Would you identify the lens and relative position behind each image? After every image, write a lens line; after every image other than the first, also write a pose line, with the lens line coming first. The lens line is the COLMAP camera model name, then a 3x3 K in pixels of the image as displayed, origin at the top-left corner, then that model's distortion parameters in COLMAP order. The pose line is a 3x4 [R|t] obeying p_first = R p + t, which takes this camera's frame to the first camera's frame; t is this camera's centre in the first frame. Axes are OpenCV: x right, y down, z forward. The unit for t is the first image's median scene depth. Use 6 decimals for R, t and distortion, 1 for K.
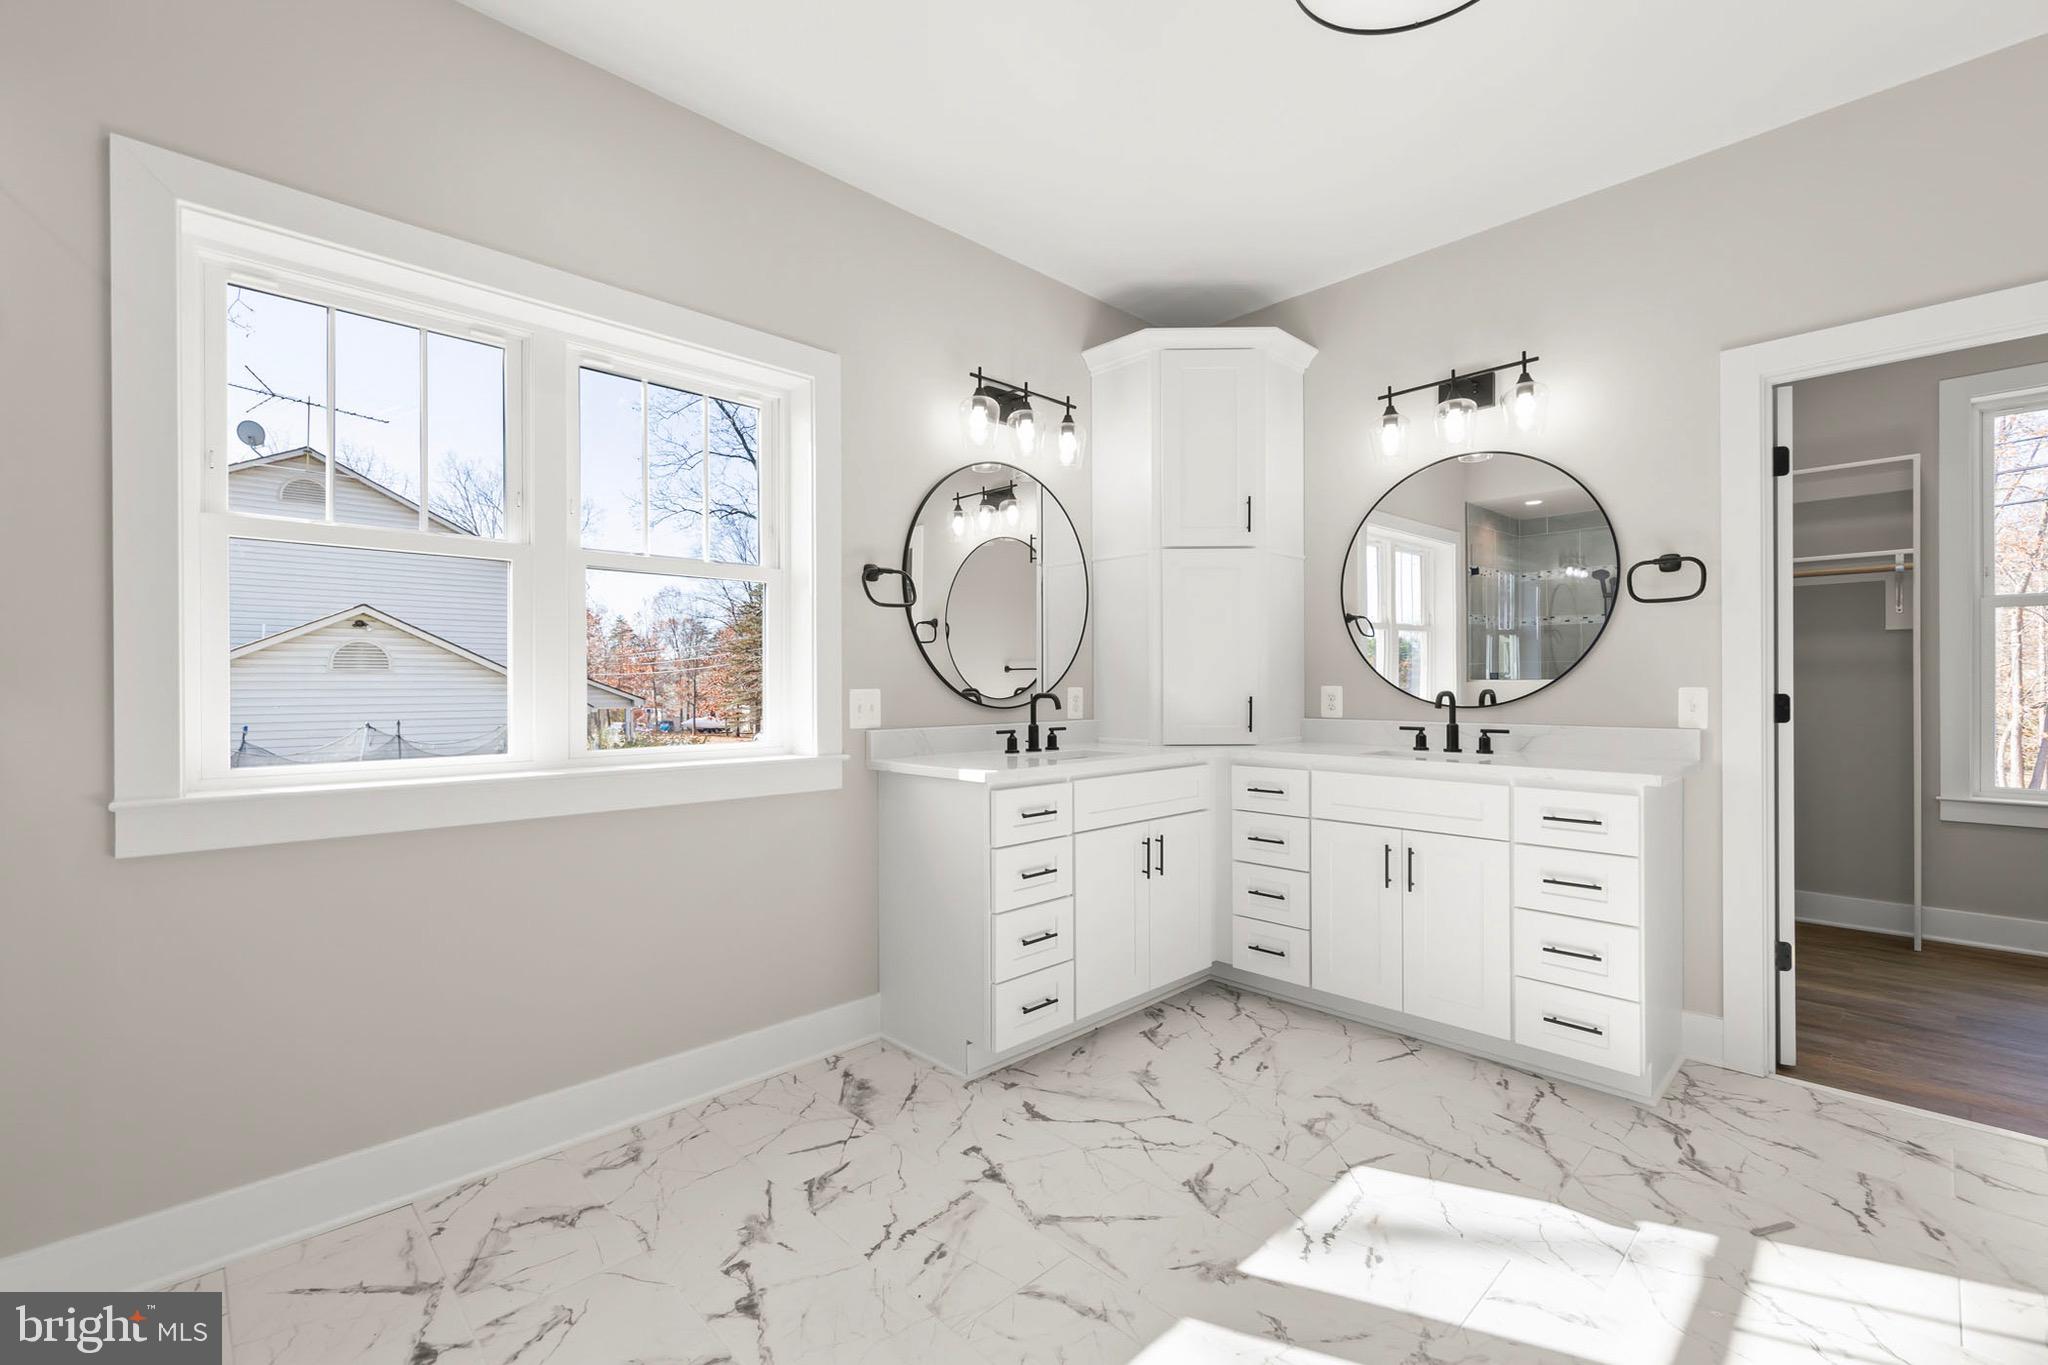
lens RADIAL K [[877.5, 0, 1026.7], [0, 877.5, 680.6], [0, 0, 1]] dist [0.004265, -0.001799]
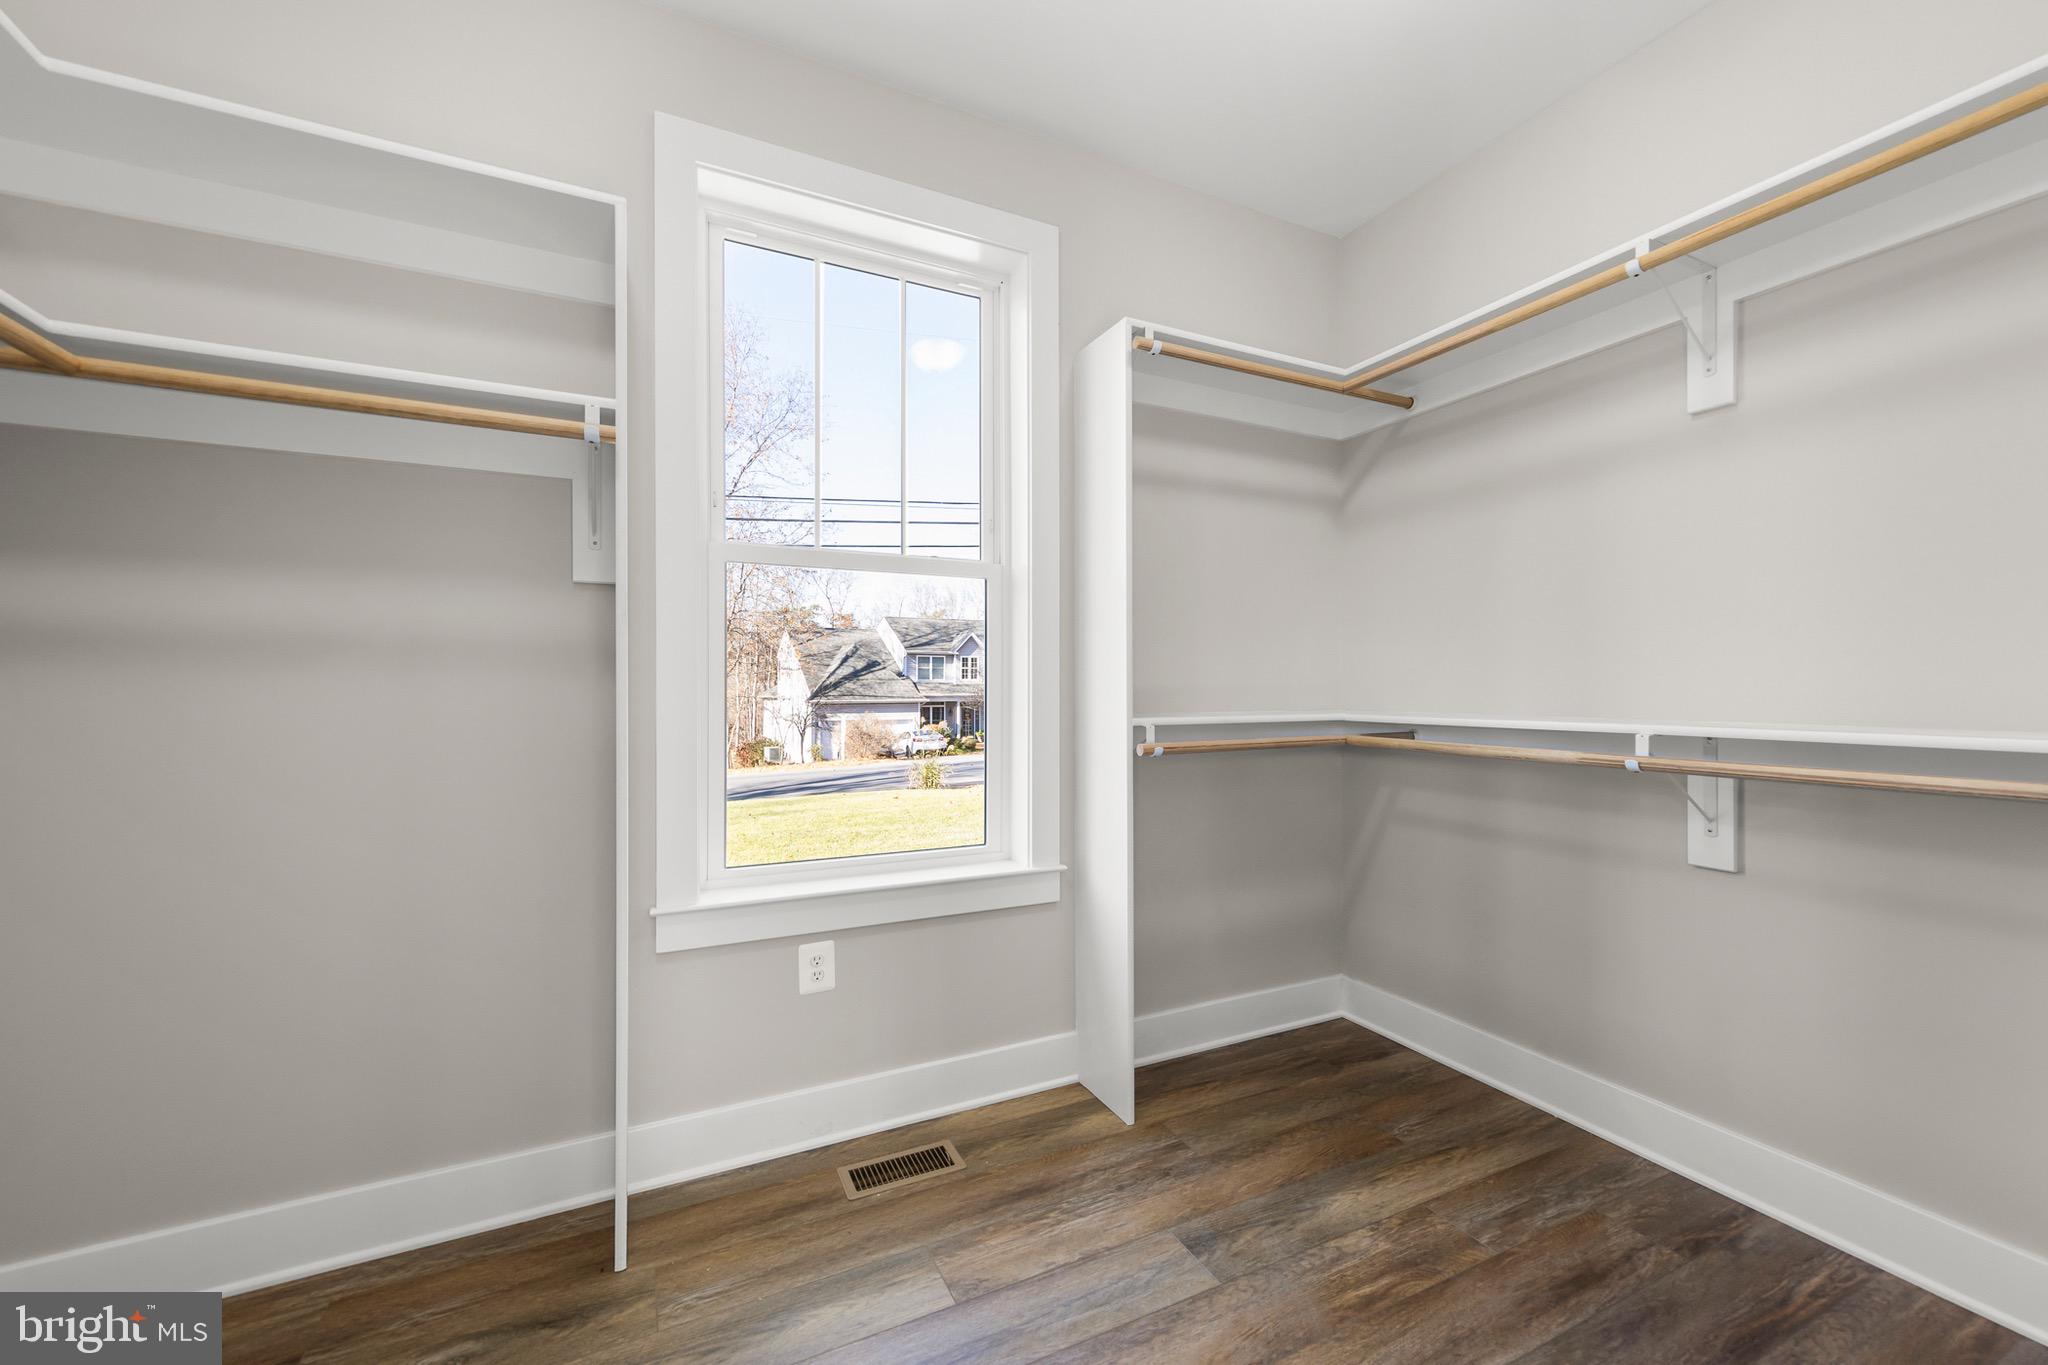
lens RADIAL K [[830.1, 0, 1029.9], [0, 830.1, 681.8], [0, 0, 1]] dist [0.012770, 0.000091]
pose [[0.314943, -0.000156, 0.949110, 0.650265], [-0.000468, 1.000000, 0.000320, -0.004953], [-0.949110, -0.000545, 0.314943, 0.645795]]
